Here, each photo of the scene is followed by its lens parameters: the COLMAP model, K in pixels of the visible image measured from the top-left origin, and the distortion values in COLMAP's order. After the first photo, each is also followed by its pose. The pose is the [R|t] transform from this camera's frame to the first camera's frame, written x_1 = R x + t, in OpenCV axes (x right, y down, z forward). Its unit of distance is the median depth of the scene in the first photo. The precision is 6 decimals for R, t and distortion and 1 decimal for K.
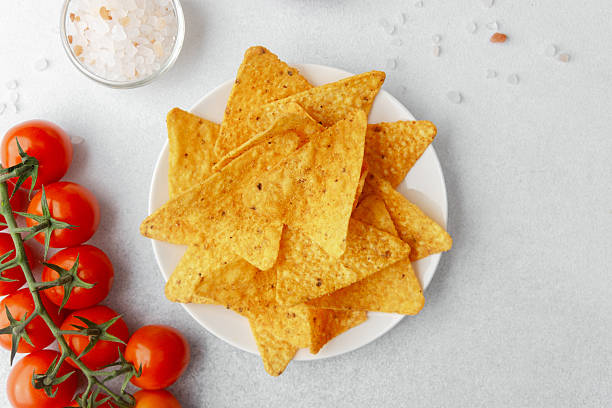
lens RADIAL K [[754.5, 0, 303.0], [0, 754.5, 201.8], [0, 0, 1]] dist [0.084121, 0.000000]
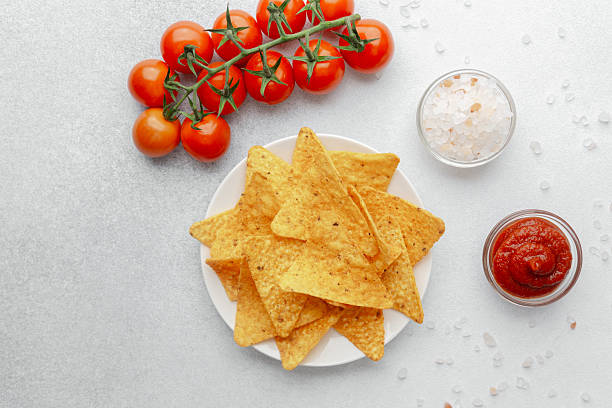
lens RADIAL K [[754.5, 0, 301.4], [0, 754.5, 211.6], [0, 0, 1]] dist [0.084121, 0.000000]
pose [[-0.026925, 0.998105, 0.055338, -0.145207], [-0.998645, -0.029323, 0.042986, -0.015703], [0.044527, -0.054106, 0.997542, -0.277983]]
